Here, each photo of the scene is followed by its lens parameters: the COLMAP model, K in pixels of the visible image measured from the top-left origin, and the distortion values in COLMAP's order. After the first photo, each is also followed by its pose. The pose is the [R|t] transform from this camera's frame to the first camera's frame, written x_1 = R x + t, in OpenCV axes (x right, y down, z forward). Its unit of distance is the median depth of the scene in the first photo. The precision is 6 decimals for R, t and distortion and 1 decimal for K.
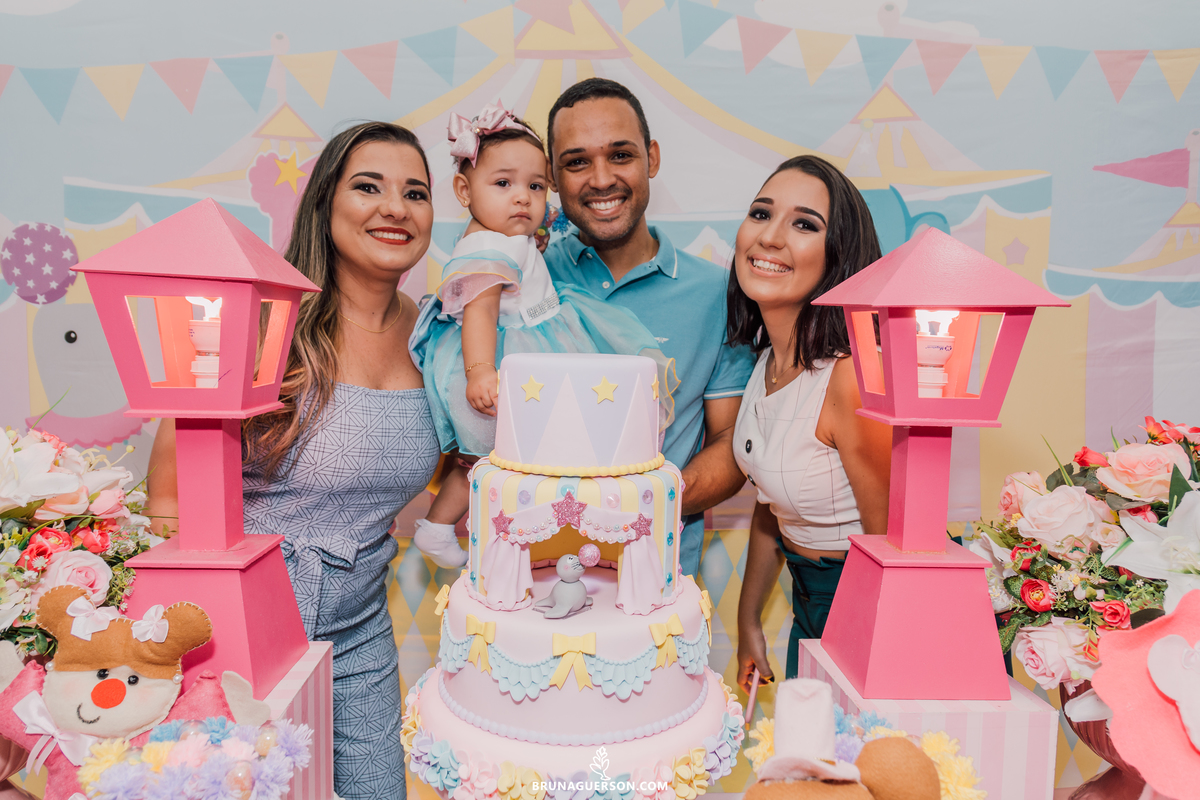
lens RADIAL K [[735.1, 0, 600.0], [0, 735.1, 400.0], [0, 0, 1]] dist [0.043307, 0.000923]
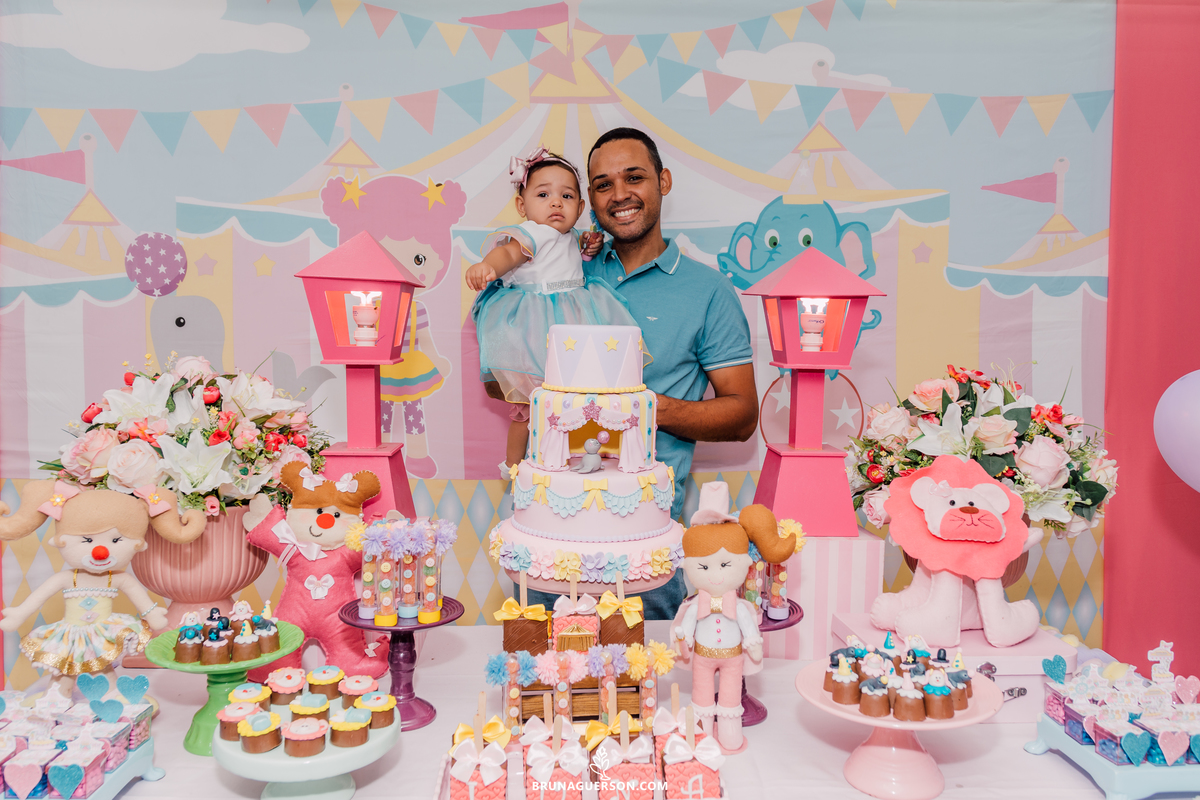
lens RADIAL K [[849.9, 0, 604.1], [0, 849.9, 389.8], [0, 0, 1]] dist [0.051819, -0.002160]
pose [[0.999586, -0.006274, 0.028066, -0.056868], [0.006759, 0.999829, -0.017198, 0.108857], [-0.027953, 0.017381, 0.999458, -0.848681]]
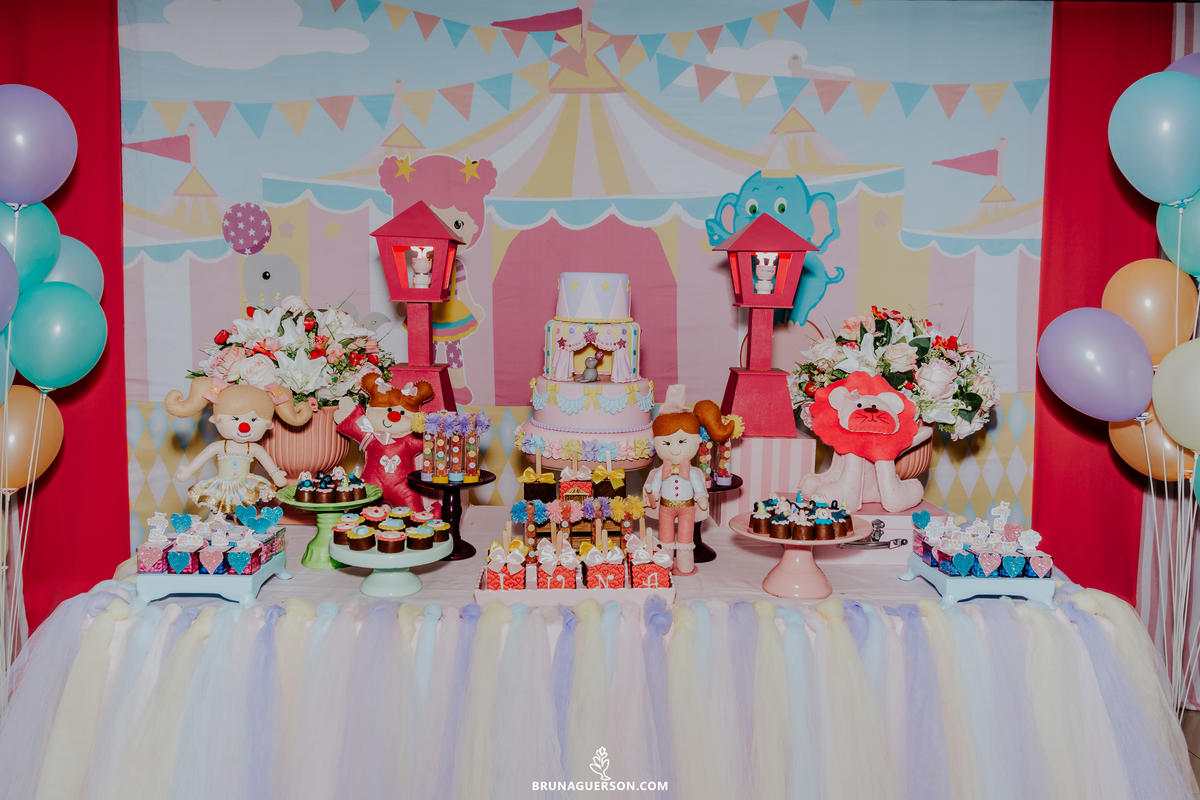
lens RADIAL K [[849.9, 0, 604.1], [0, 849.9, 389.8], [0, 0, 1]] dist [0.051819, -0.002160]
pose [[0.999981, -0.001008, -0.006086, 0.014968], [0.001110, 0.999860, 0.016688, 0.225762], [0.006068, -0.016695, 0.999842, -1.416690]]
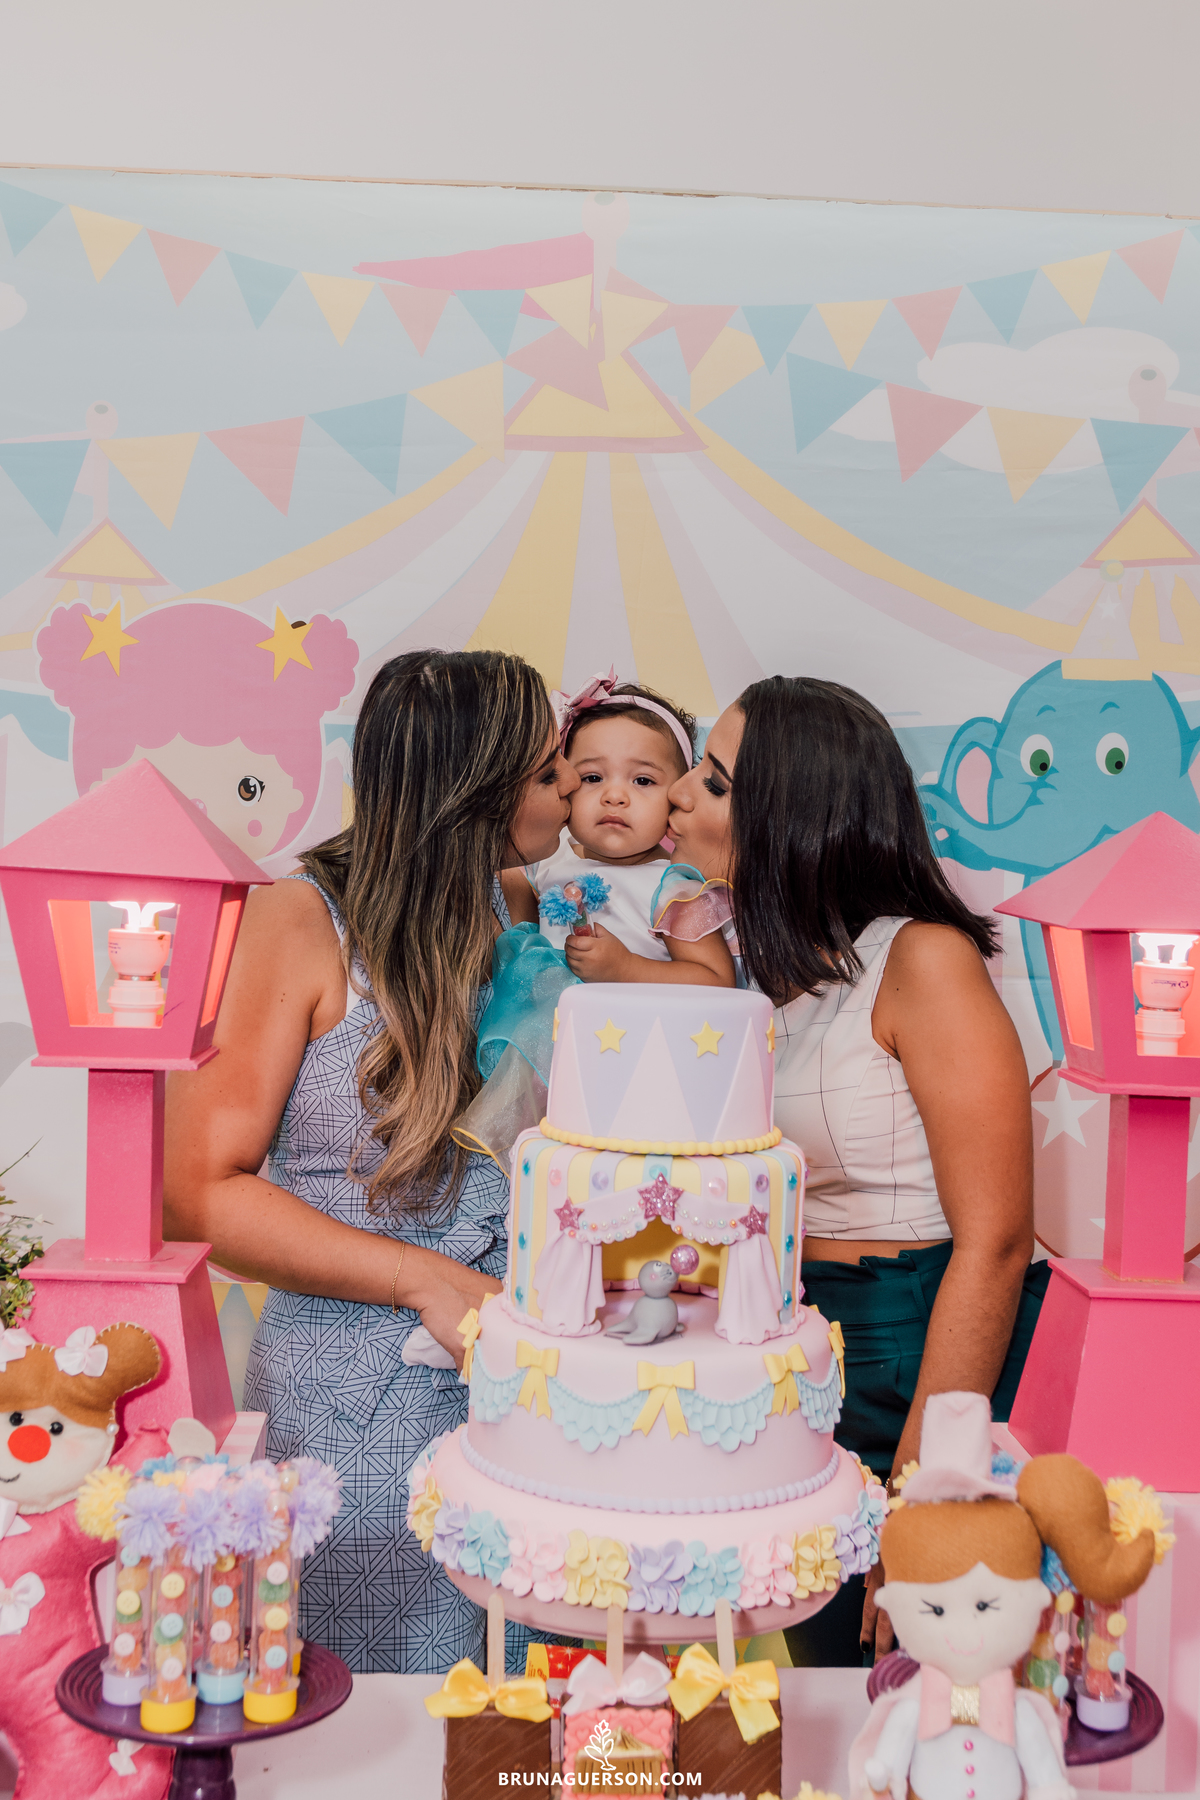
lens RADIAL K [[1825.7, 0, 594.1], [0, 1825.7, 902.2], [0, 0, 1]] dist [0.058175, -0.025339]
pose [[0.999653, 0.016303, 0.020706, -0.124545], [-0.014857, 0.997562, -0.068183, -0.020722], [-0.021767, 0.067851, 0.997458, -0.730290]]
